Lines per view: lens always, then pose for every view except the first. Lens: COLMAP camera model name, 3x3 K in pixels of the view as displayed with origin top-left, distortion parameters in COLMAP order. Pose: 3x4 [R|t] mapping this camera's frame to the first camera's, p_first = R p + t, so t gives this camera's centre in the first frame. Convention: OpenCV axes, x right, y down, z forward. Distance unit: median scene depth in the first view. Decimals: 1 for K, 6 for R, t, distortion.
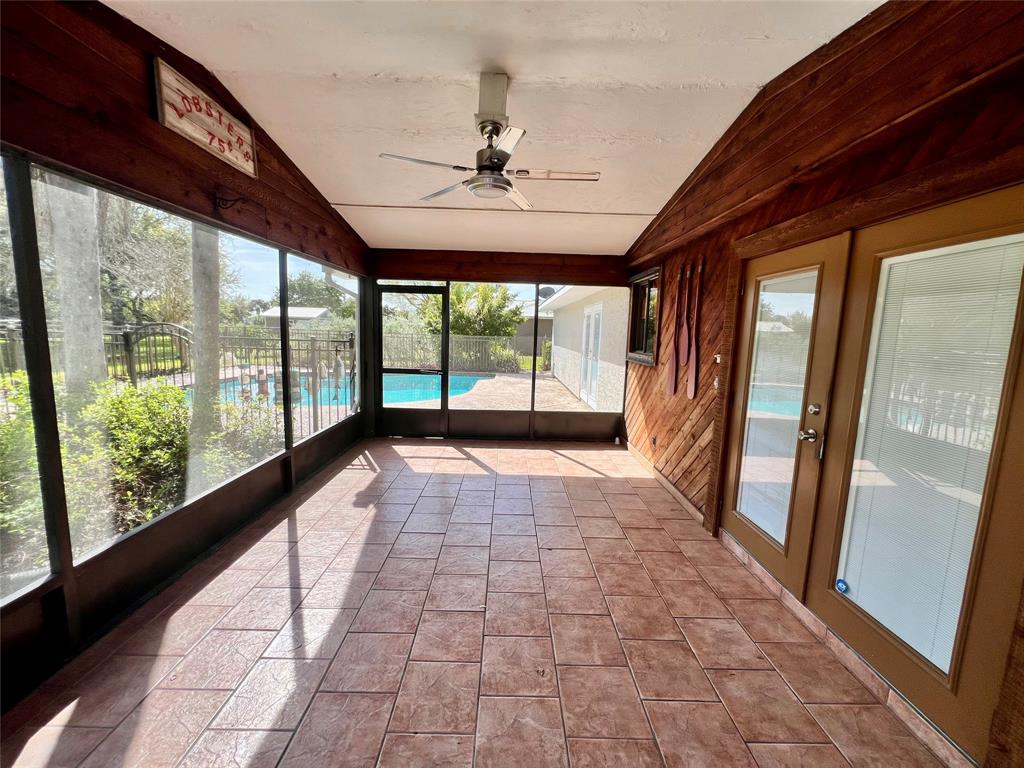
lens RADIAL K [[410.3, 0, 512.9], [0, 410.3, 383.9], [0, 0, 1]] dist [-0.000377, -0.000025]
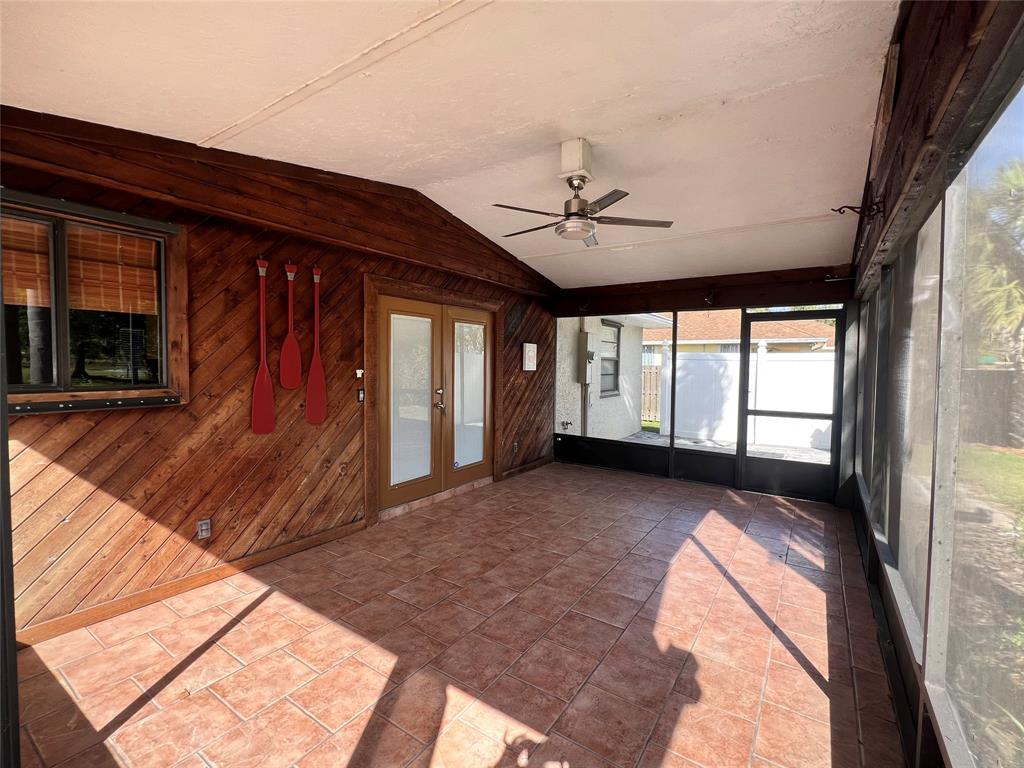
lens RADIAL K [[454.8, 0, 514.3], [0, 454.8, 382.7], [0, 0, 1]] dist [-0.000827, -0.000079]
pose [[-0.824277, -0.067181, 0.562187, -0.715687], [0.032192, 0.985768, 0.164998, -0.303192], [-0.565271, 0.154102, -0.810383, 2.379172]]
